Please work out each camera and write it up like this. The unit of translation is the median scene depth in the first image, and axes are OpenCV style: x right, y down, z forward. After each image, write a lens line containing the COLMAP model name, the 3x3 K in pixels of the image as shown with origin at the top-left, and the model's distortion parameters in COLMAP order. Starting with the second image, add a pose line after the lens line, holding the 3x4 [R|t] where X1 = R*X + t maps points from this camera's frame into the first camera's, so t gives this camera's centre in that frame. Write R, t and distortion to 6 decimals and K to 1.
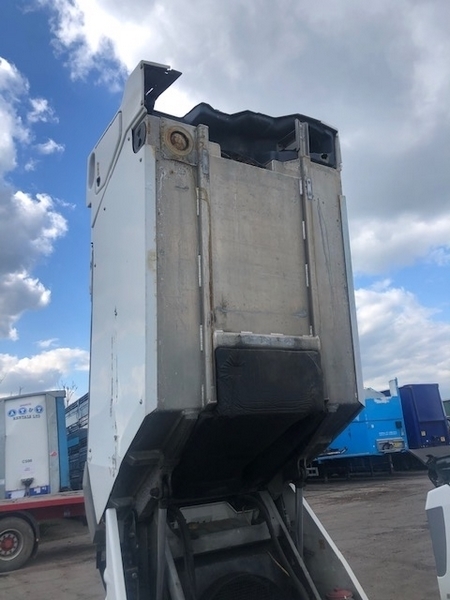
lens RADIAL K [[496.4, 0, 222.4], [0, 496.4, 297.9], [0, 0, 1]] dist [0.046346, -0.051130]
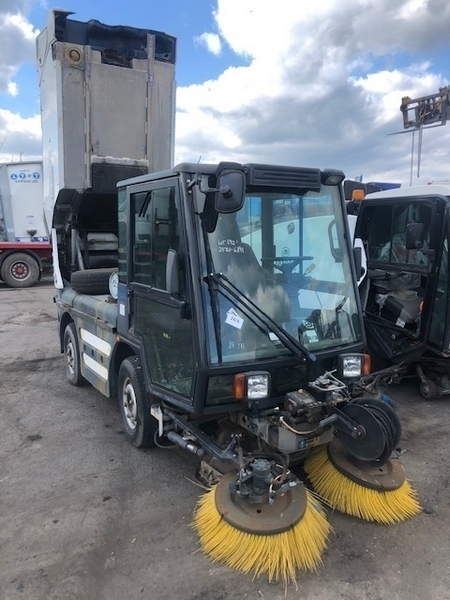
lens RADIAL K [[496.4, 0, 225.9], [0, 496.4, 297.7], [0, 0, 1]] dist [0.046346, -0.051130]
pose [[0.995894, 0.089634, 0.012697, 0.559253], [-0.086682, 0.903701, 0.419299, -0.318991], [0.026110, -0.418678, 0.907760, -1.180256]]
